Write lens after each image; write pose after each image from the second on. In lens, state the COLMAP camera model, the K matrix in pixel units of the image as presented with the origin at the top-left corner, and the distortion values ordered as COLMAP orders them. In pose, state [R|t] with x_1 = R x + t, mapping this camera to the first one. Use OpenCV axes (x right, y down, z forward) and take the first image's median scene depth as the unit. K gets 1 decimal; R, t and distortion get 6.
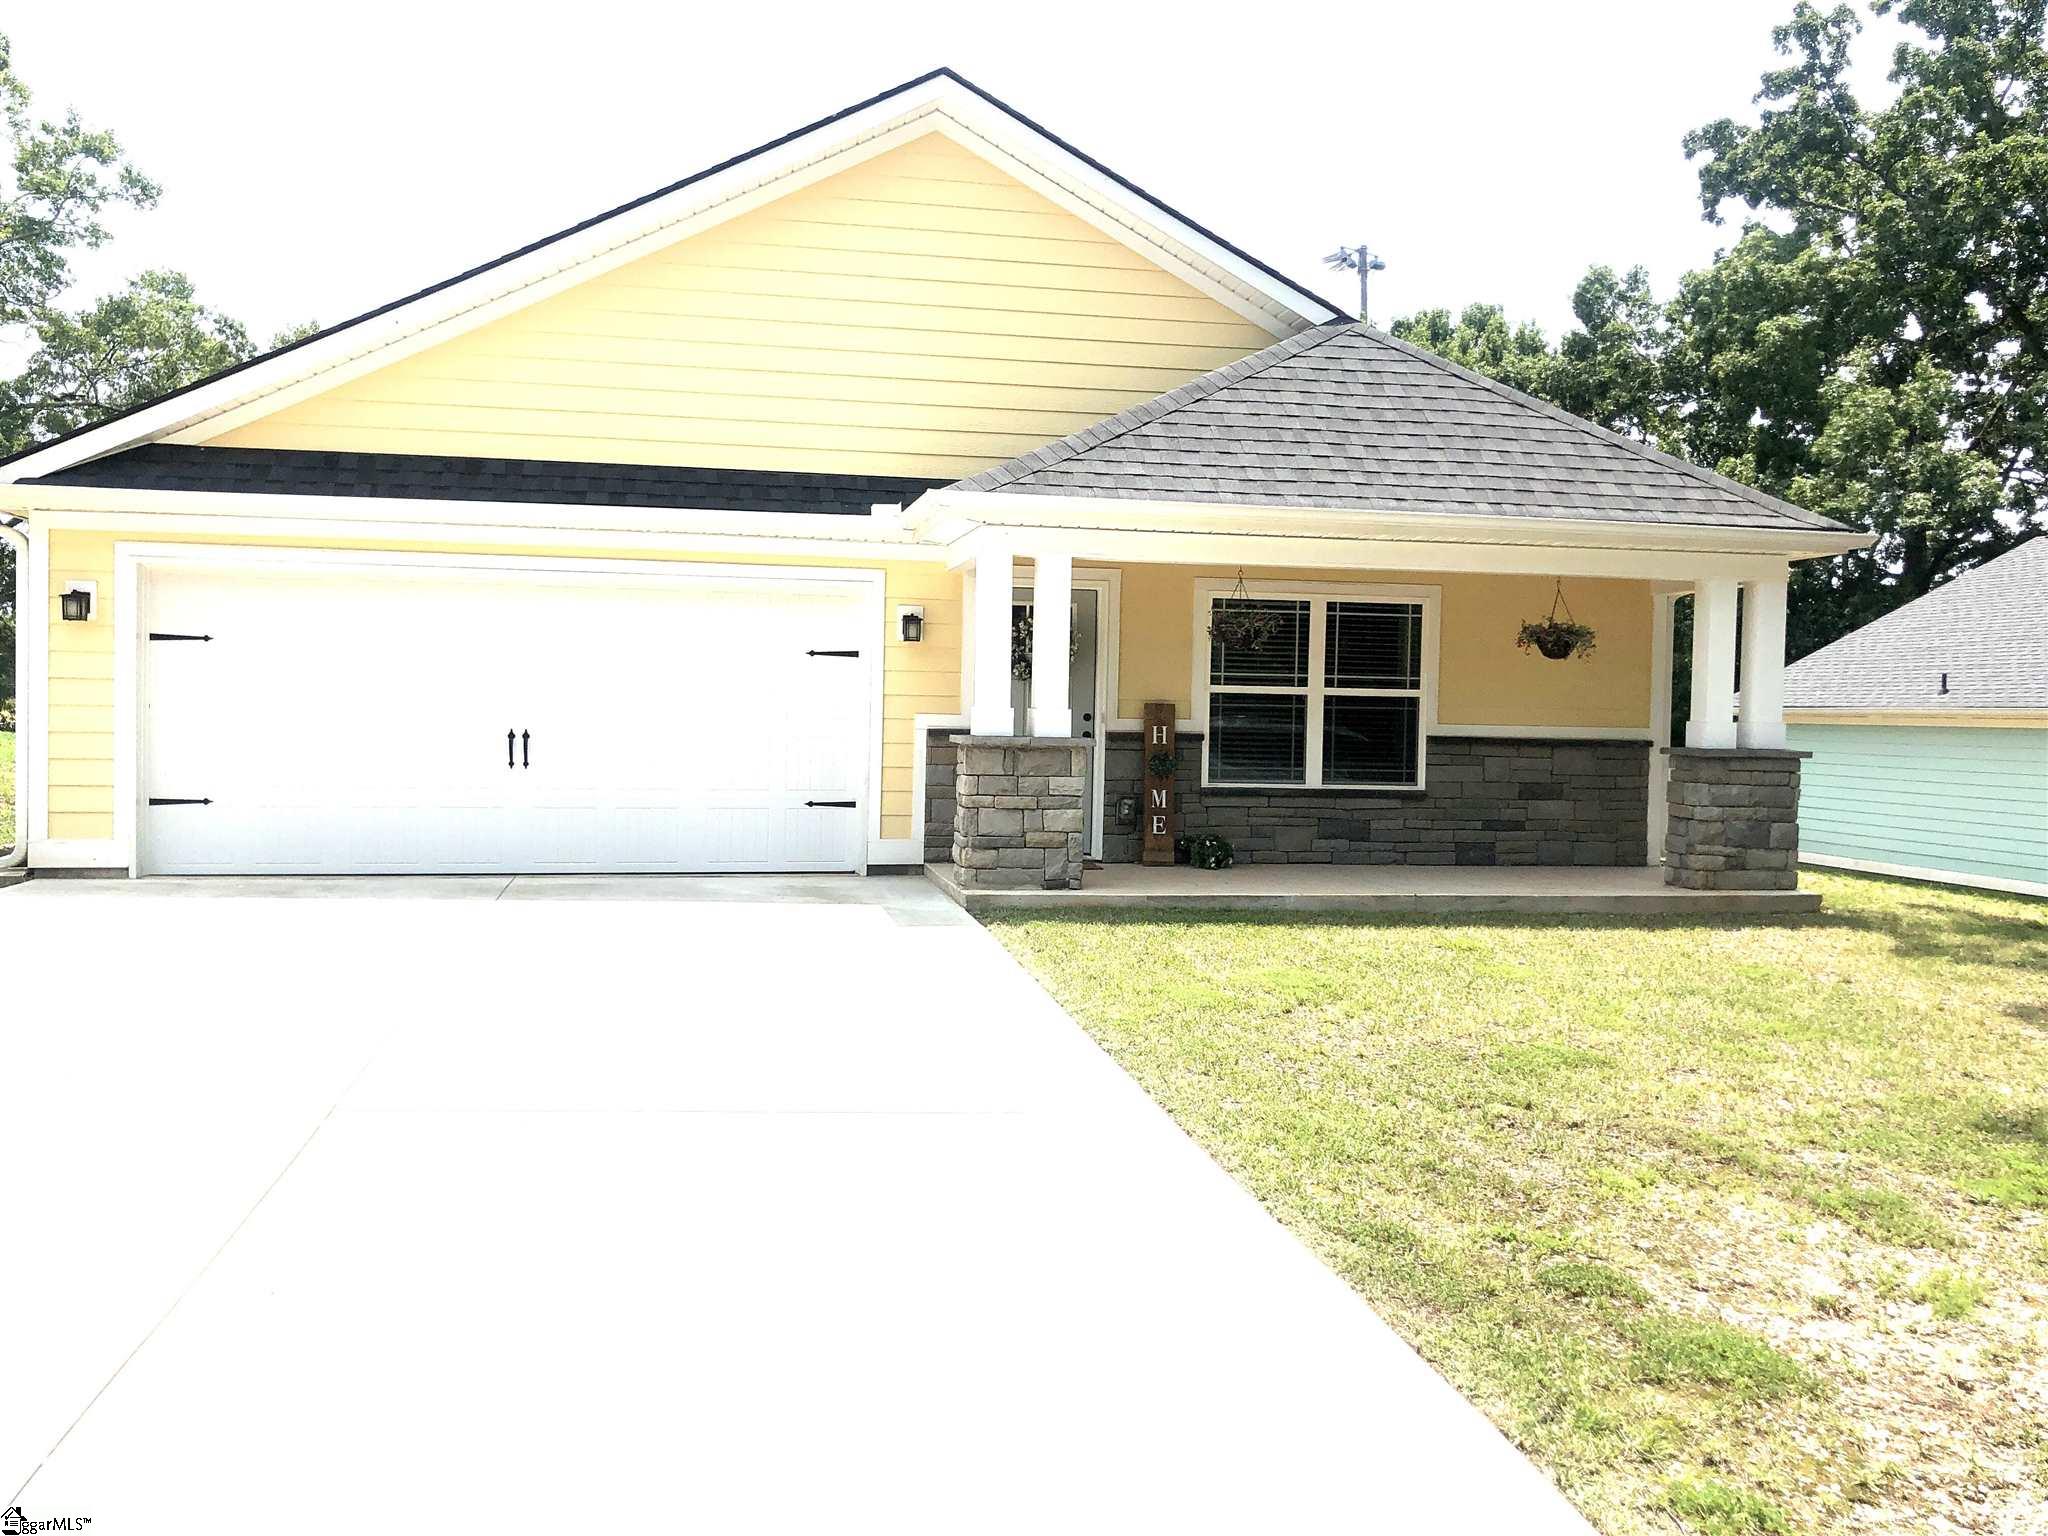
lens RADIAL K [[1681.1, 0, 1007.1], [0, 1681.1, 751.5], [0, 0, 1]] dist [0.061038, -0.072818]
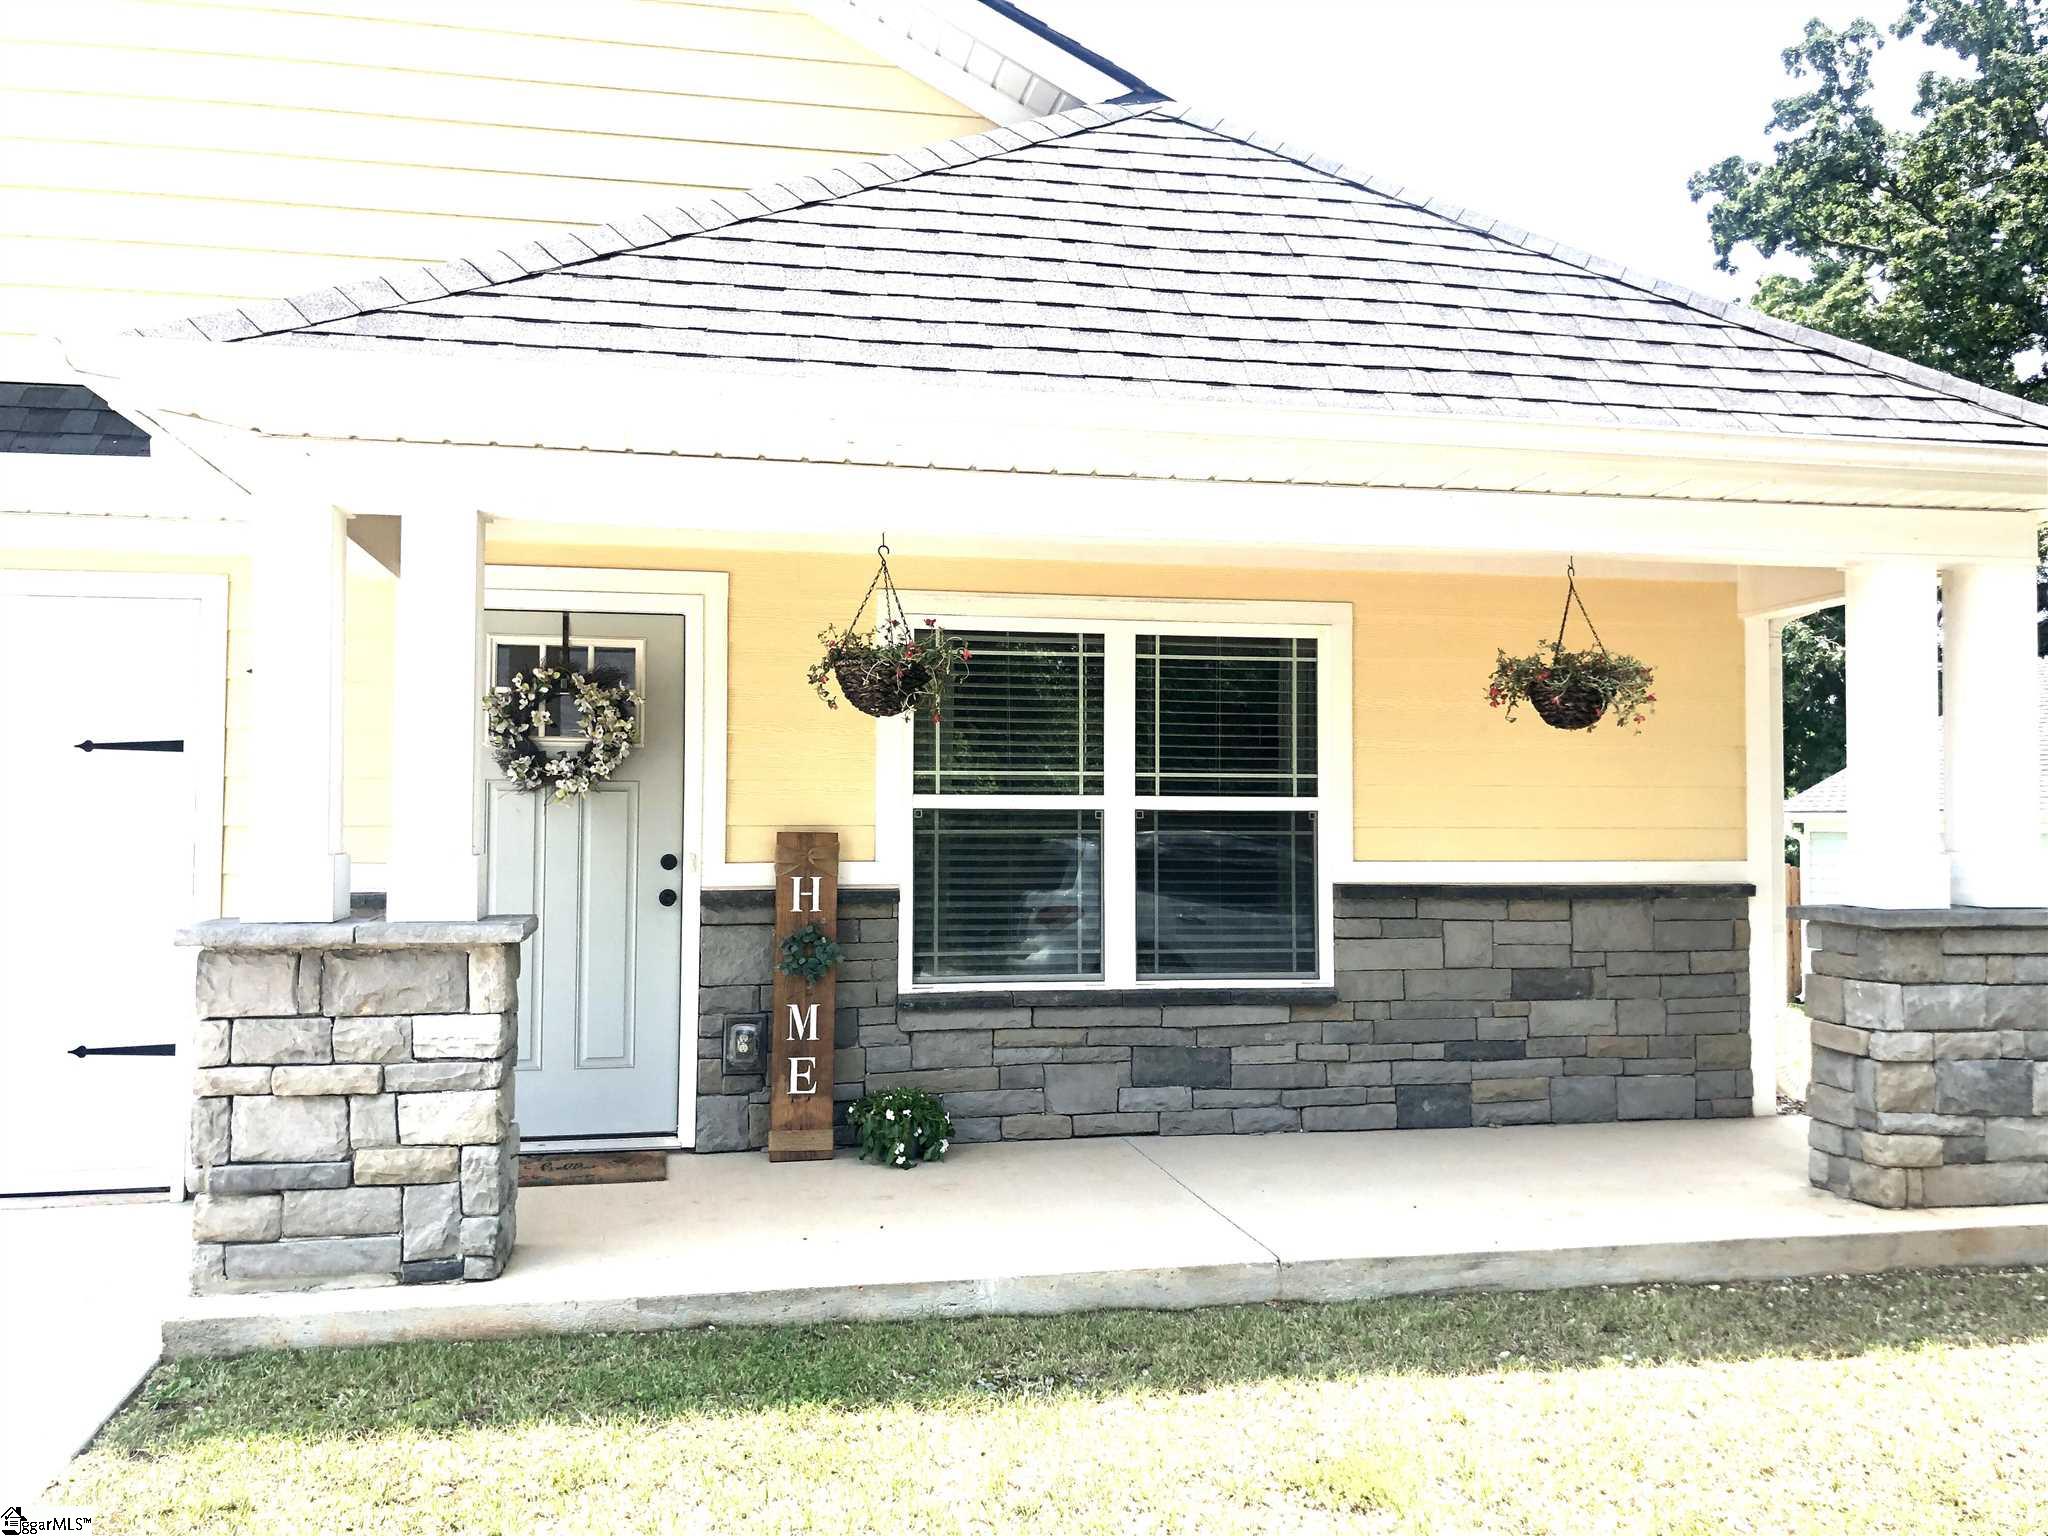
lens RADIAL K [[1681.1, 0, 1031.5], [0, 1681.1, 757.0], [0, 0, 1]] dist [0.061038, -0.072818]
pose [[0.999819, -0.018208, 0.005455, 0.153177], [0.018524, 0.997725, -0.064826, -0.016753], [-0.004262, 0.064916, 0.997882, 0.474427]]
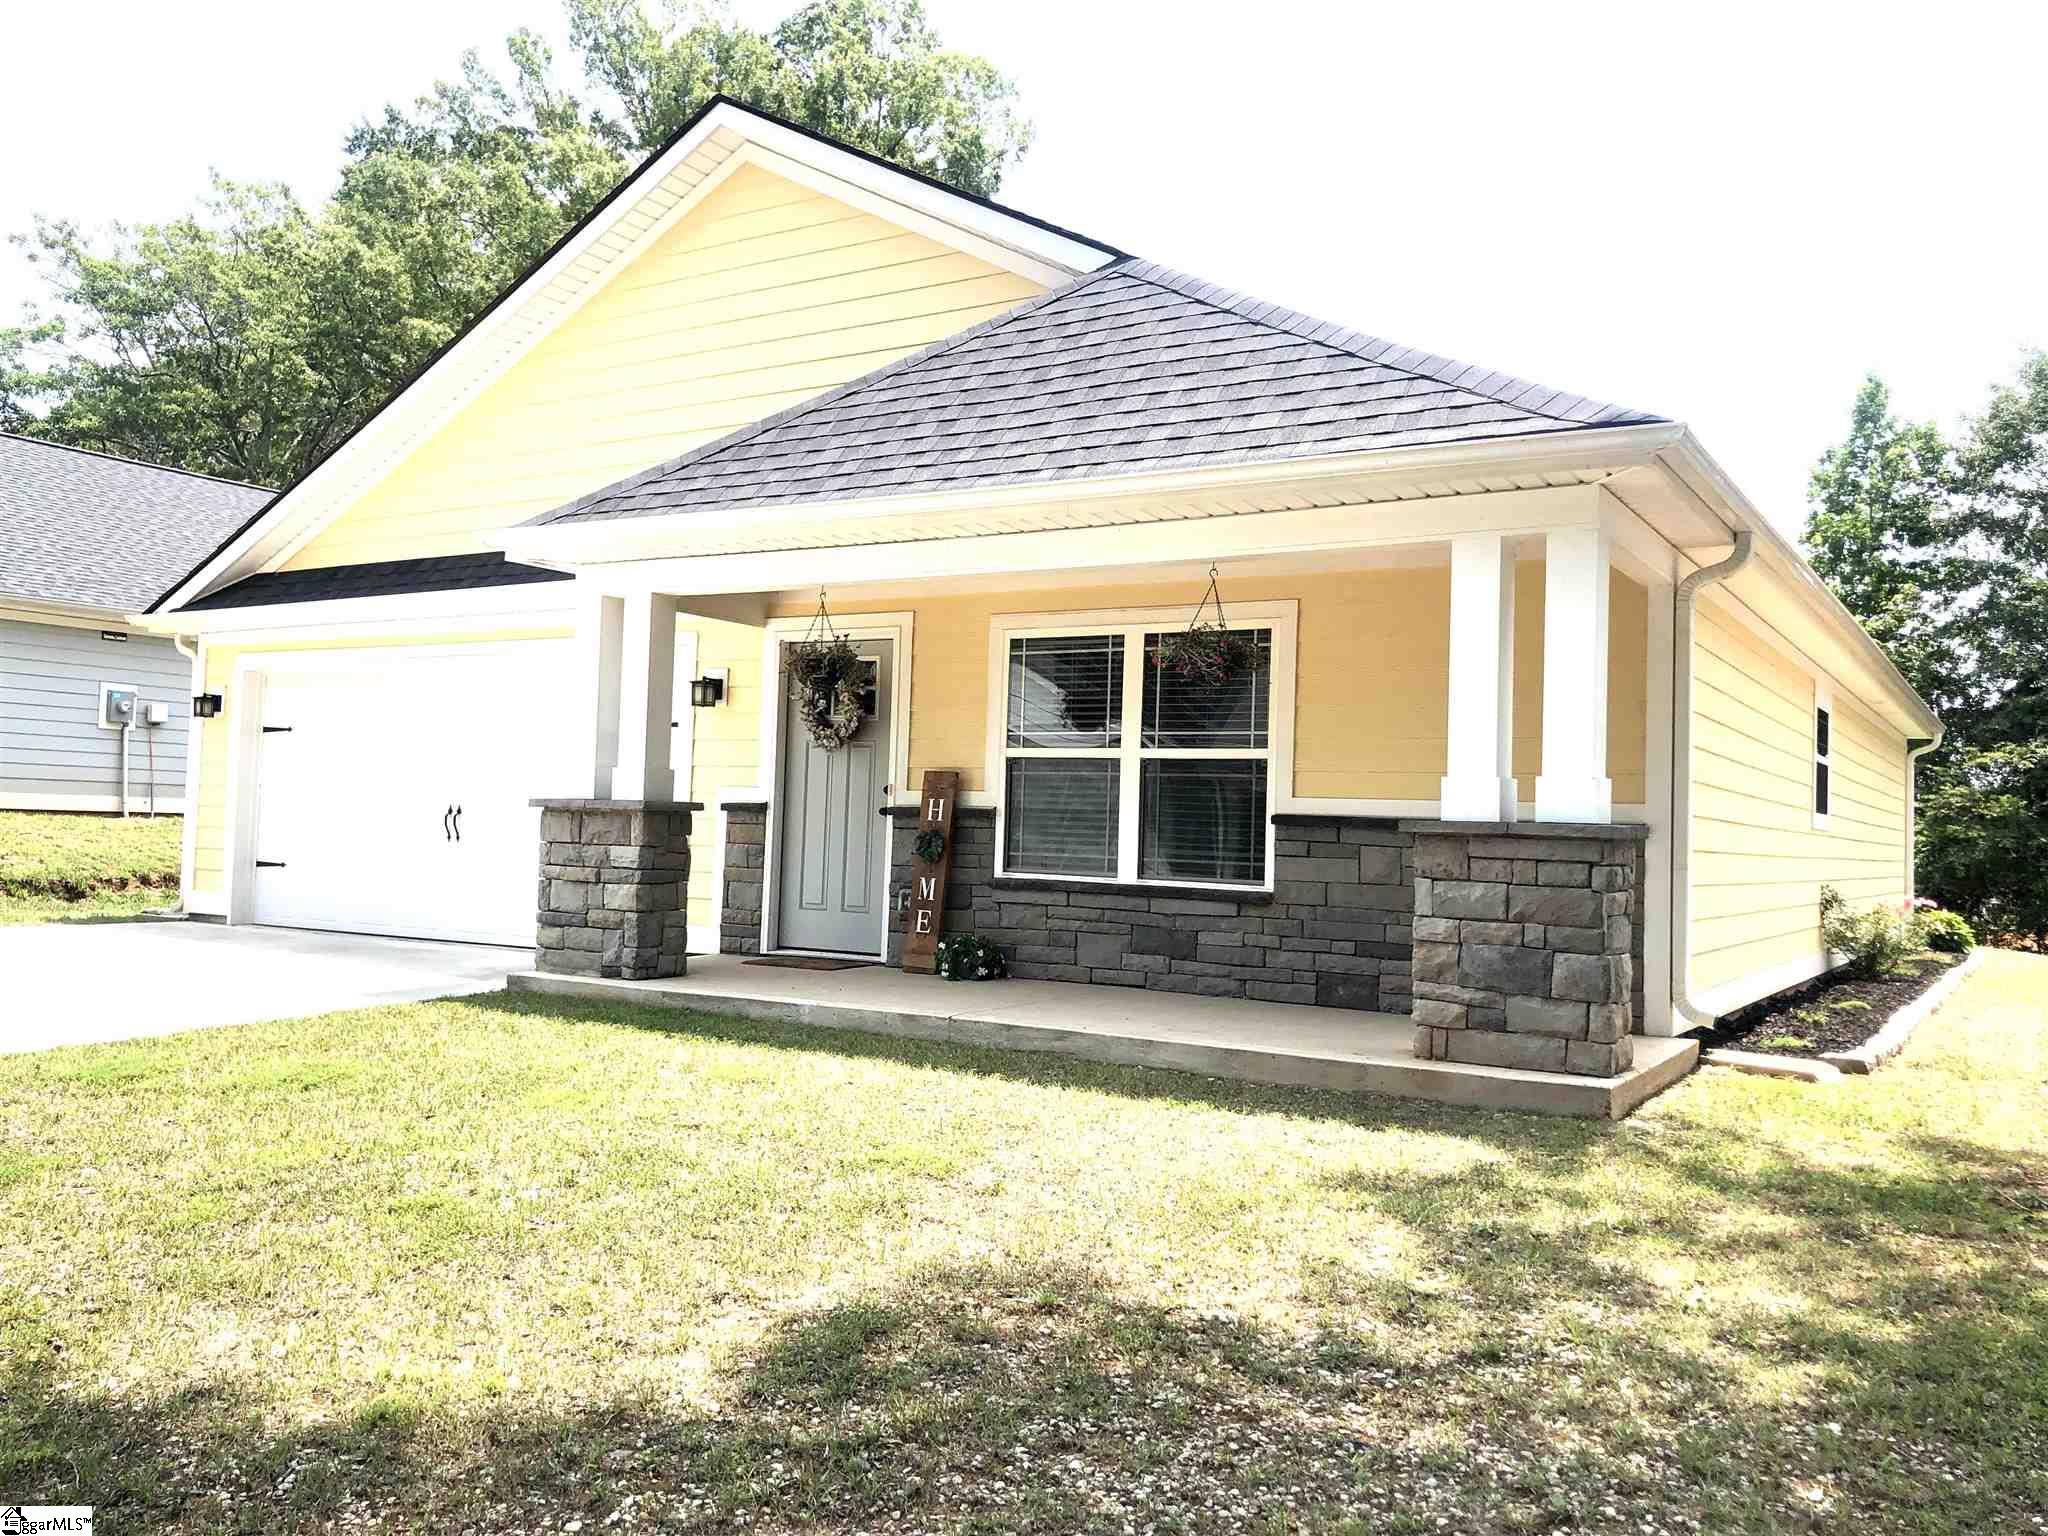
lens RADIAL K [[1681.1, 0, 1016.3], [0, 1681.1, 746.0], [0, 0, 1]] dist [0.061038, -0.072818]
pose [[0.735516, -0.030568, -0.676818, 0.649741], [-0.034288, 0.996022, -0.082246, 0.023871], [0.676640, 0.083700, 0.731542, 0.420875]]
